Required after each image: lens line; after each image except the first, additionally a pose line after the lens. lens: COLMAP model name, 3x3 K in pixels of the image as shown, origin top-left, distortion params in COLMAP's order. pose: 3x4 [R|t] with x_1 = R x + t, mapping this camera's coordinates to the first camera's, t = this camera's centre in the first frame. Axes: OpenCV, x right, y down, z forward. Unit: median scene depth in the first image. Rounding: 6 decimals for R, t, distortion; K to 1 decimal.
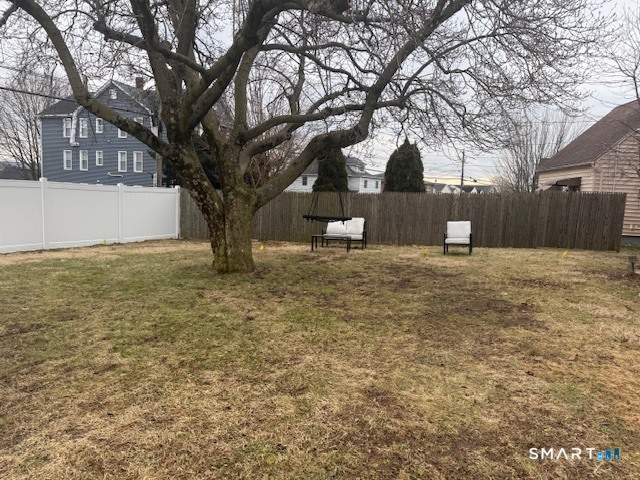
lens RADIAL K [[442.4, 0, 320.0], [0, 442.4, 240.0], [0, 0, 1]] dist [0.043375, -0.000681]
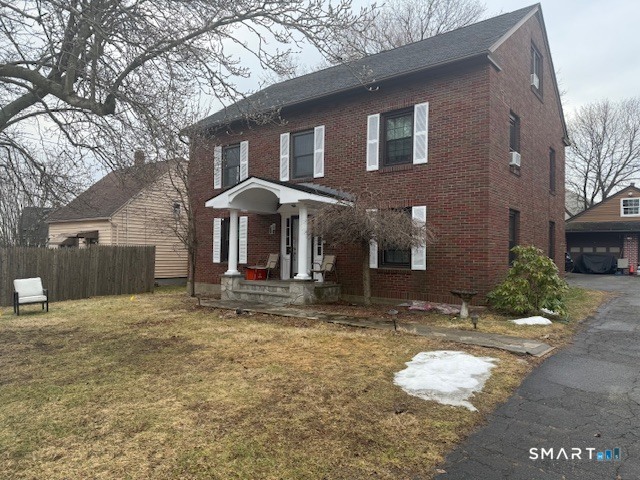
lens RADIAL K [[441.2, 0, 320.0], [0, 441.2, 240.0], [0, 0, 1]] dist [-0.004260, -0.003016]
pose [[0.488445, -0.006217, 0.872573, -0.209664], [0.099618, 0.993834, -0.048683, -0.015911], [-0.866890, 0.110702, 0.486053, -0.016103]]
